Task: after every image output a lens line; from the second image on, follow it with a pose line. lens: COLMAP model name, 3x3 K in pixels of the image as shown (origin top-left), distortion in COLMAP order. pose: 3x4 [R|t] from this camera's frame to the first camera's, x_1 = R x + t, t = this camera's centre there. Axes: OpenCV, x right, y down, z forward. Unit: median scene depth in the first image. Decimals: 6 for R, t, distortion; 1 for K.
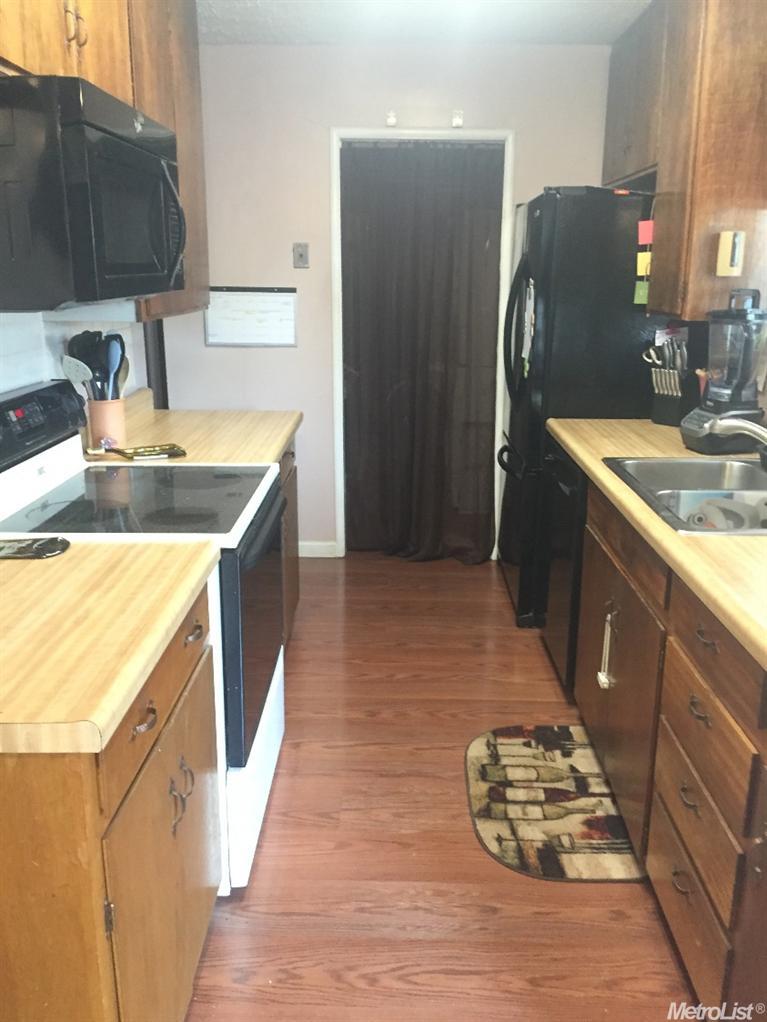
lens RADIAL K [[883.5, 0, 383.5], [0, 883.5, 511.0], [0, 0, 1]] dist [0.077644, -0.098362]
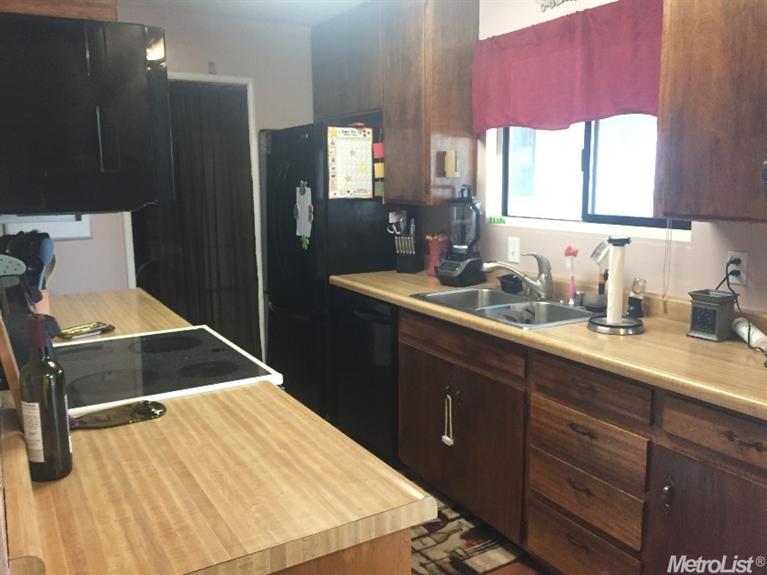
lens RADIAL K [[663.1, 0, 383.5], [0, 663.1, 287.5], [0, 0, 1]] dist [0.077644, -0.098362]
pose [[0.861677, -0.098434, 0.497818, -0.407205], [0.146978, 0.987368, -0.059171, -0.014596], [-0.485705, 0.124154, 0.865261, 0.050823]]
